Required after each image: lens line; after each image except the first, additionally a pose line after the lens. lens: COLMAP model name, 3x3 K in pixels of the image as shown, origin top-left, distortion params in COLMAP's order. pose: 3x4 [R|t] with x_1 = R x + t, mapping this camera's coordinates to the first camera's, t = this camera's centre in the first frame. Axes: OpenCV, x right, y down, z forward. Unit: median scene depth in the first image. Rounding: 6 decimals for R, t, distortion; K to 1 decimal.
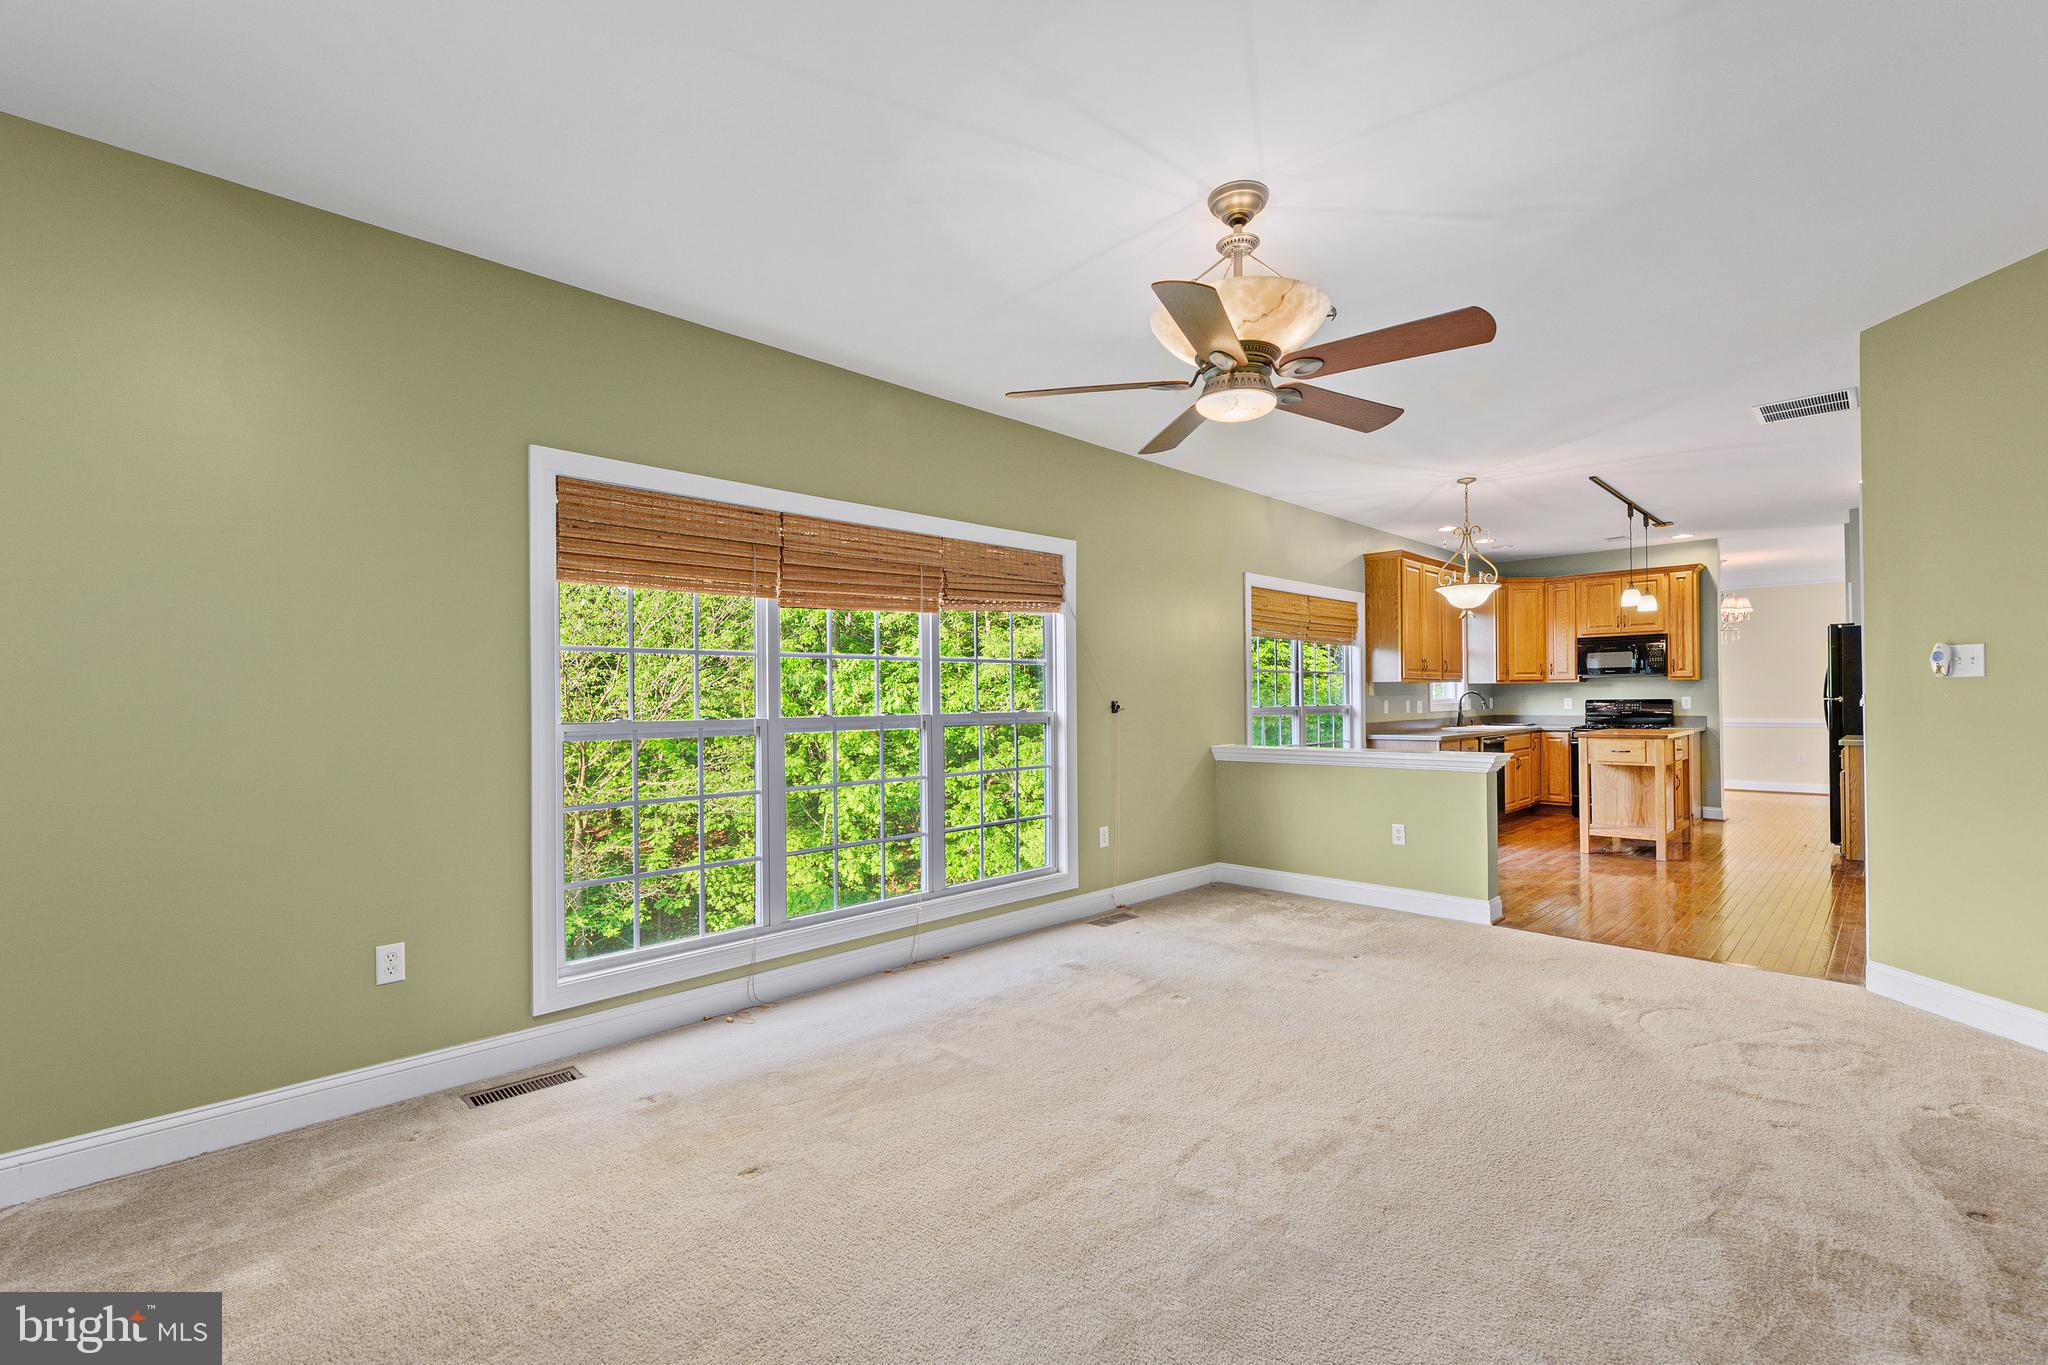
lens RADIAL K [[844.9, 0, 1063.7], [0, 844.9, 695.2], [0, 0, 1]] dist [-0.000745, -0.000158]
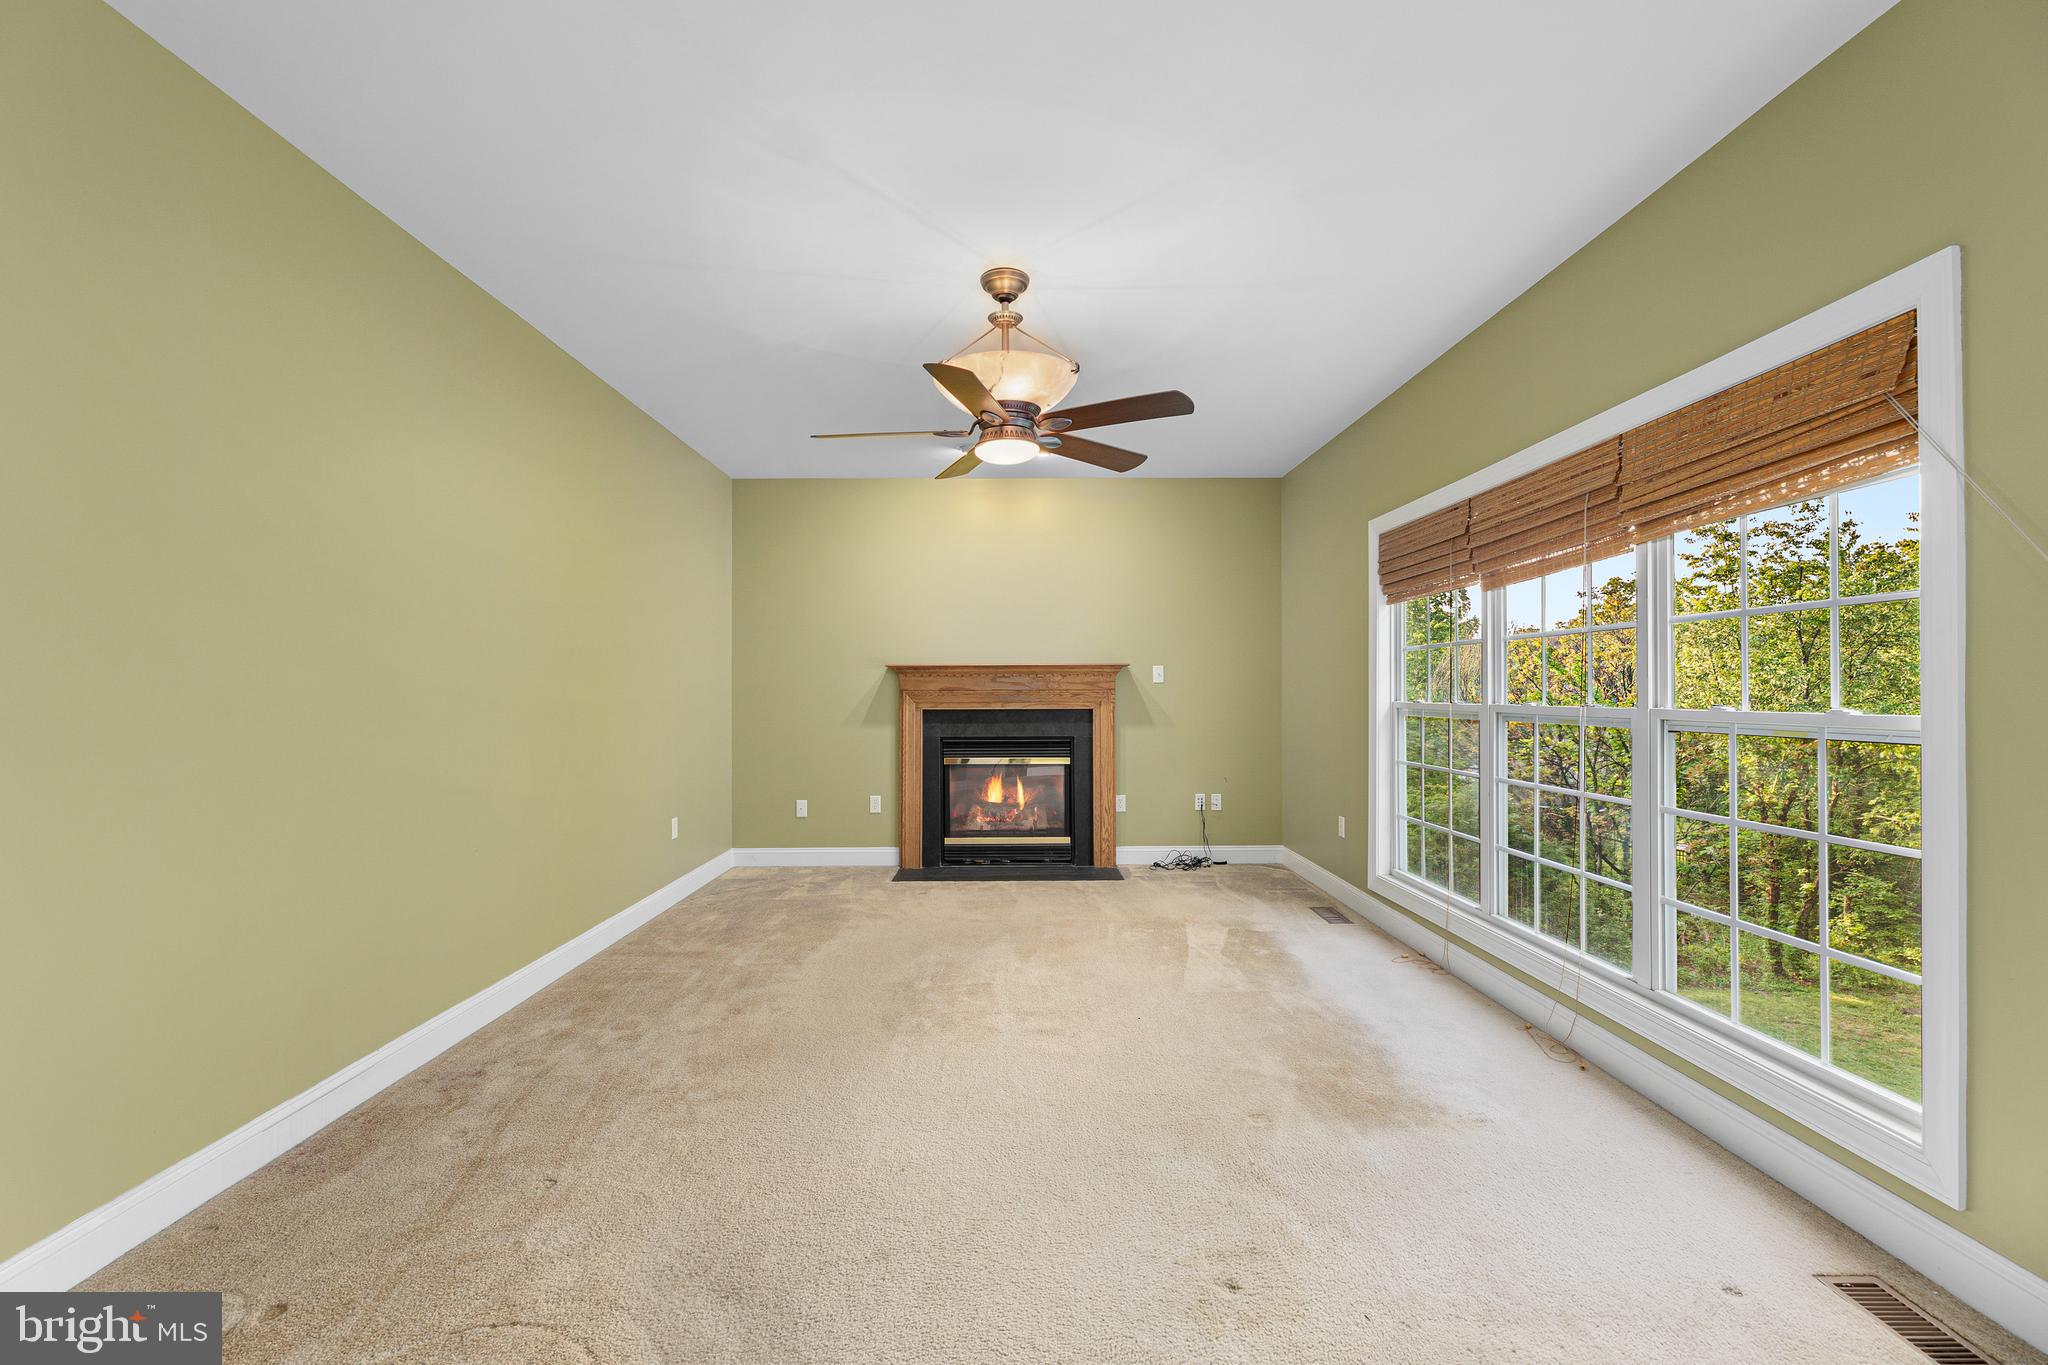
lens RADIAL K [[840.0, 0, 1015.8], [0, 840.0, 668.1], [0, 0, 1]] dist [-0.001972, -0.000498]
pose [[-0.705721, -0.010552, -0.708411, 0.305291], [0.008415, 0.999694, -0.023274, 0.001495], [0.708439, -0.022386, -0.705416, 0.536862]]
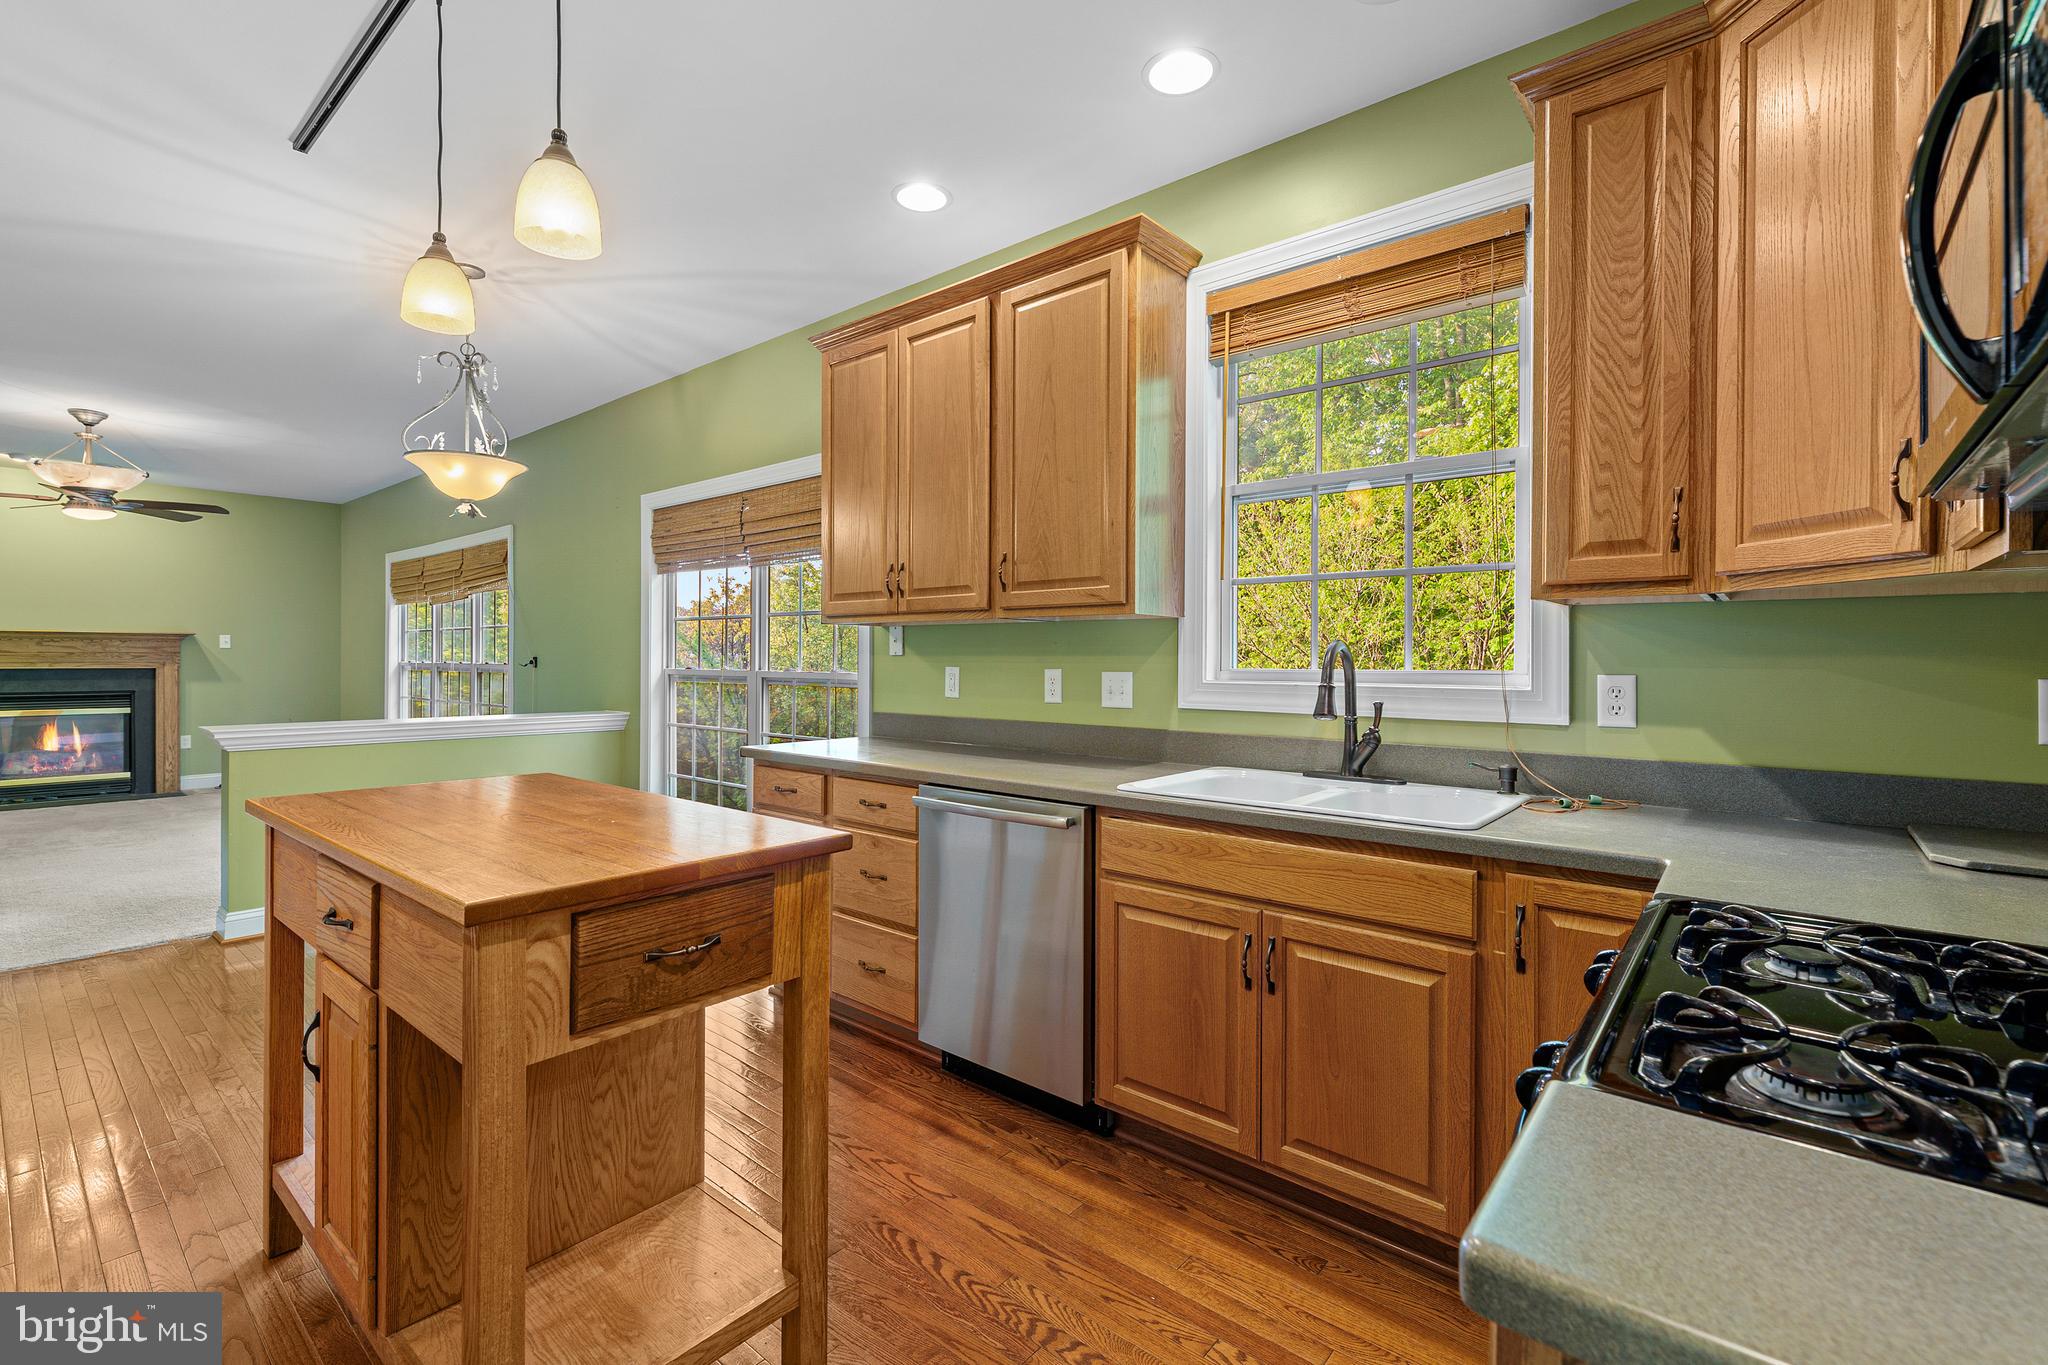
lens RADIAL K [[897.8, 0, 1022.4], [0, 897.8, 666.4], [0, 0, 1]] dist [0.000412, 0.000368]
pose [[0.079490, 0.016448, -0.996700, 0.756248], [-0.004525, 0.999860, 0.016140, -0.001443], [0.996825, 0.003227, 0.079553, 0.903396]]
